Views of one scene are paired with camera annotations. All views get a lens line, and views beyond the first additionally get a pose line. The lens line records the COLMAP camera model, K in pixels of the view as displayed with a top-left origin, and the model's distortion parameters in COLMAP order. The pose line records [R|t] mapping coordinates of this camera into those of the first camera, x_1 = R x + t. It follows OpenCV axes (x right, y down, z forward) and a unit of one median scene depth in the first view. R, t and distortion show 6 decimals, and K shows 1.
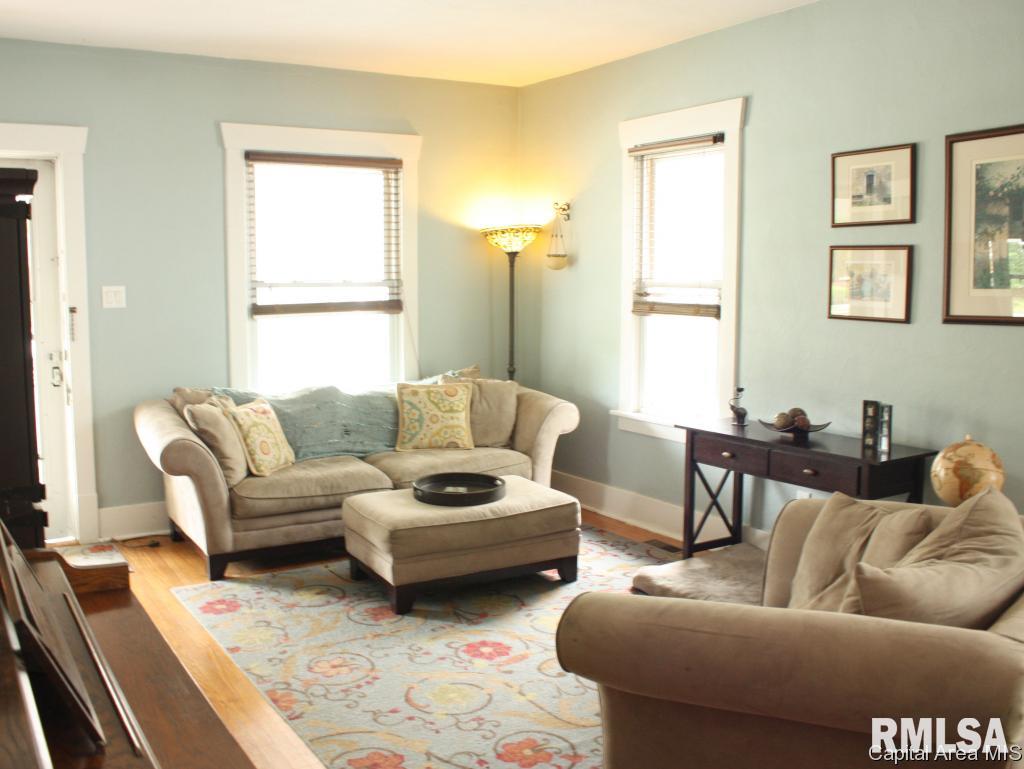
lens RADIAL K [[1003.5, 0, 522.5], [0, 1003.5, 386.4], [0, 0, 1]] dist [-0.184102, 0.198240]
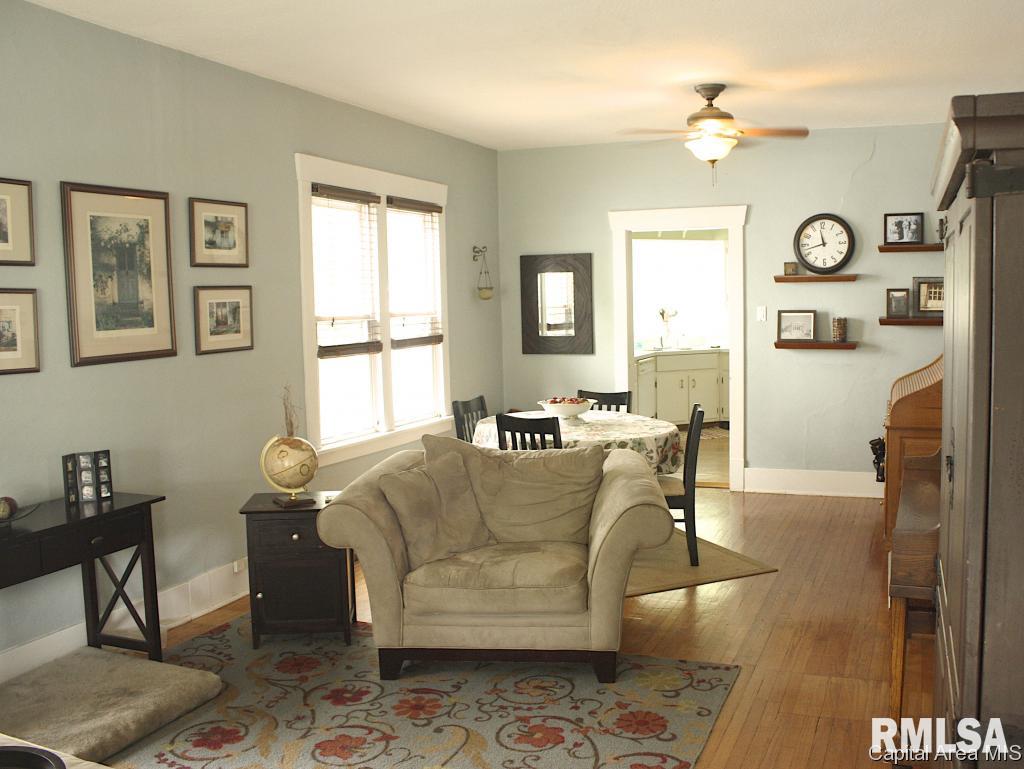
lens RADIAL K [[1003.5, 0, 522.5], [0, 1003.5, 386.4], [0, 0, 1]] dist [-0.184102, 0.198240]
pose [[-0.596093, -0.048249, 0.801464, -0.680266], [0.112019, 0.983433, 0.142518, -0.141039], [-0.795063, 0.174734, -0.580813, 1.261566]]
